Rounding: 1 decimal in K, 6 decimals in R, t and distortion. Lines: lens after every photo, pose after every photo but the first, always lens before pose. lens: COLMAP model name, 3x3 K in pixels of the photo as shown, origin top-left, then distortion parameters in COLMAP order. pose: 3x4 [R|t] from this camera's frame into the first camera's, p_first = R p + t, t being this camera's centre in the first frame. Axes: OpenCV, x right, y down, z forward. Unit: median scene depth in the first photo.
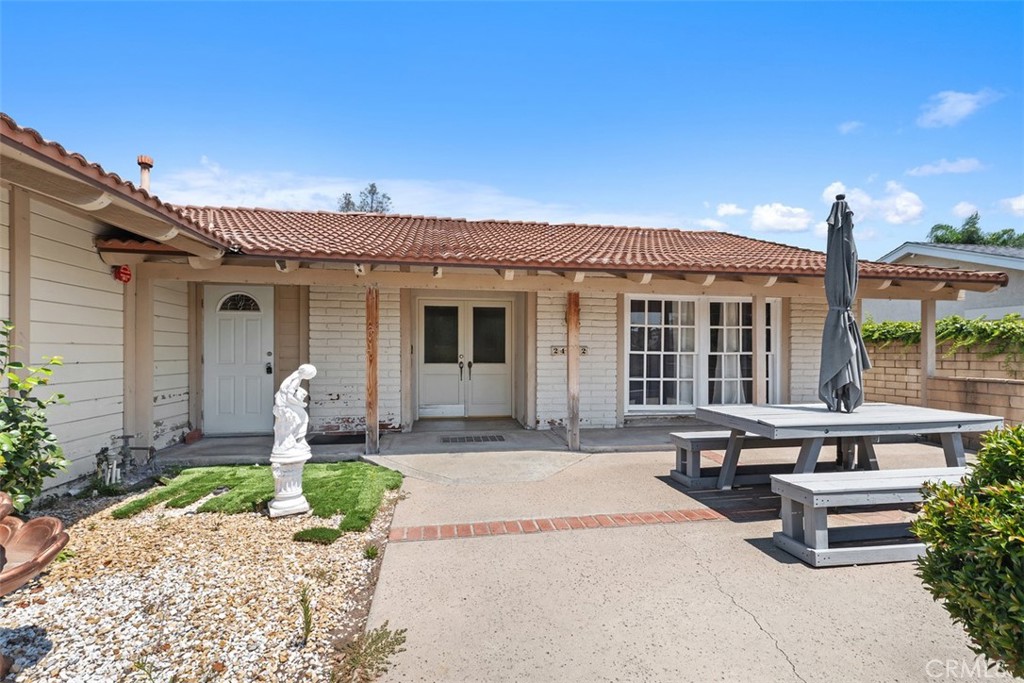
lens RADIAL K [[467.2, 0, 515.6], [0, 467.2, 350.6], [0, 0, 1]] dist [0.010553, -0.002630]
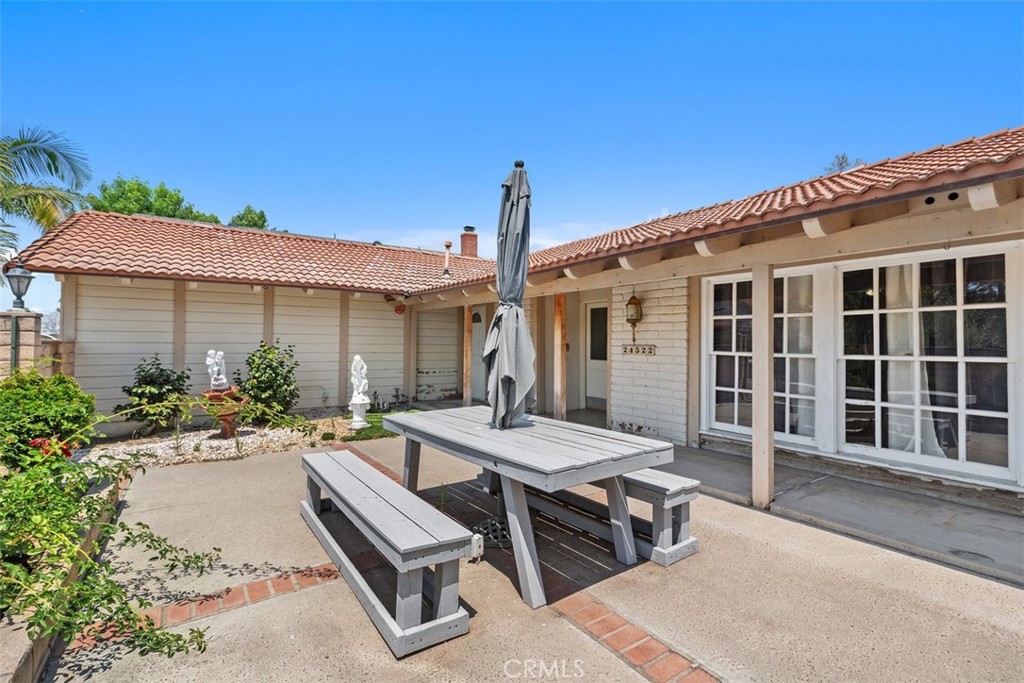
lens RADIAL K [[467.2, 0, 508.0], [0, 467.2, 337.4], [0, 0, 1]] dist [0.010553, -0.002630]
pose [[0.416242, -0.013046, -0.909160, 0.942105], [-0.005743, 0.999839, -0.016977, -0.007834], [0.909236, 0.012288, 0.416100, 0.437072]]
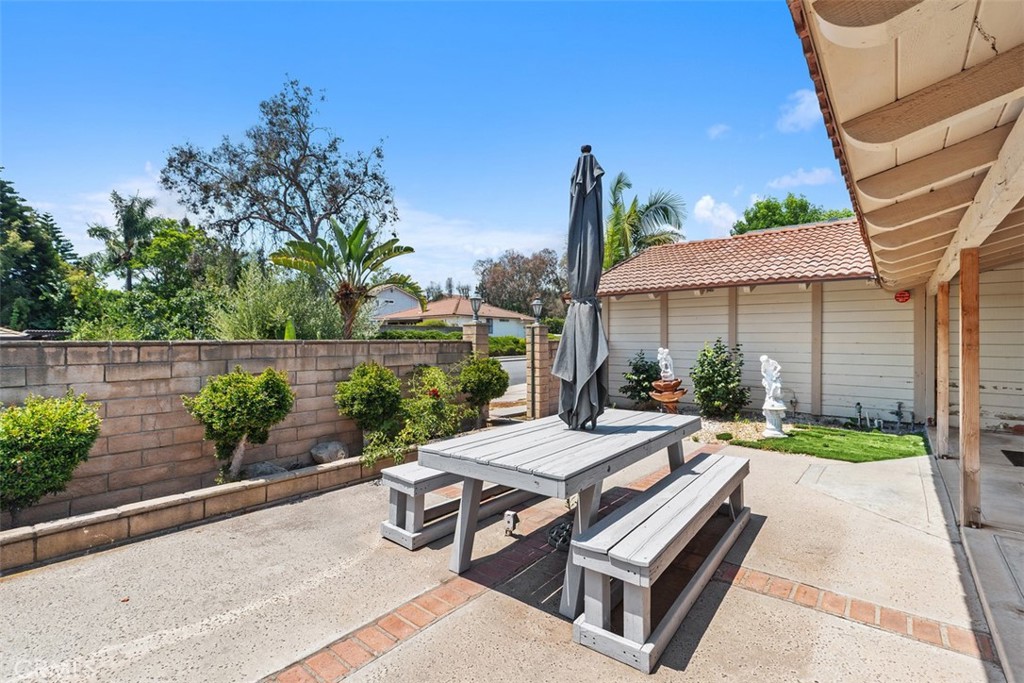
lens RADIAL K [[467.2, 0, 514.6], [0, 467.2, 338.2], [0, 0, 1]] dist [0.010553, -0.002630]
pose [[-0.756900, -0.007647, -0.653486, 0.843954], [-0.005742, 0.999971, -0.005052, -0.010889], [0.653506, -0.000071, -0.756922, 1.005129]]
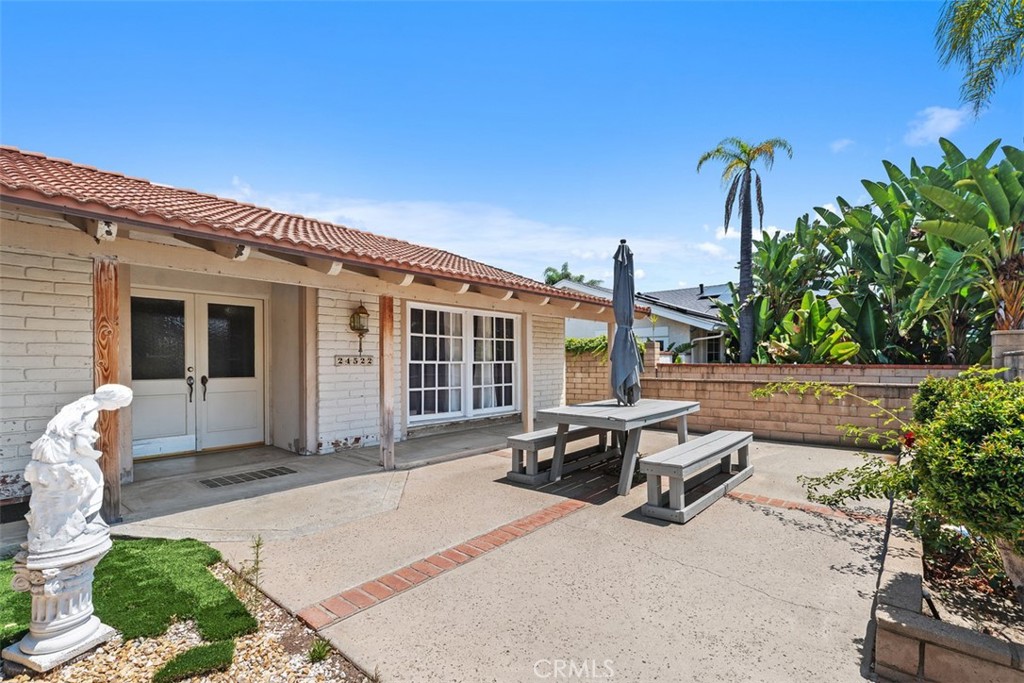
lens RADIAL K [[467.2, 0, 511.7], [0, 467.2, 361.9], [0, 0, 1]] dist [0.010553, -0.002630]
pose [[0.765958, -0.006579, 0.642857, -0.257323], [0.005683, 0.999978, 0.003462, 0.001316], [-0.642866, 0.001002, 0.765978, 0.137974]]
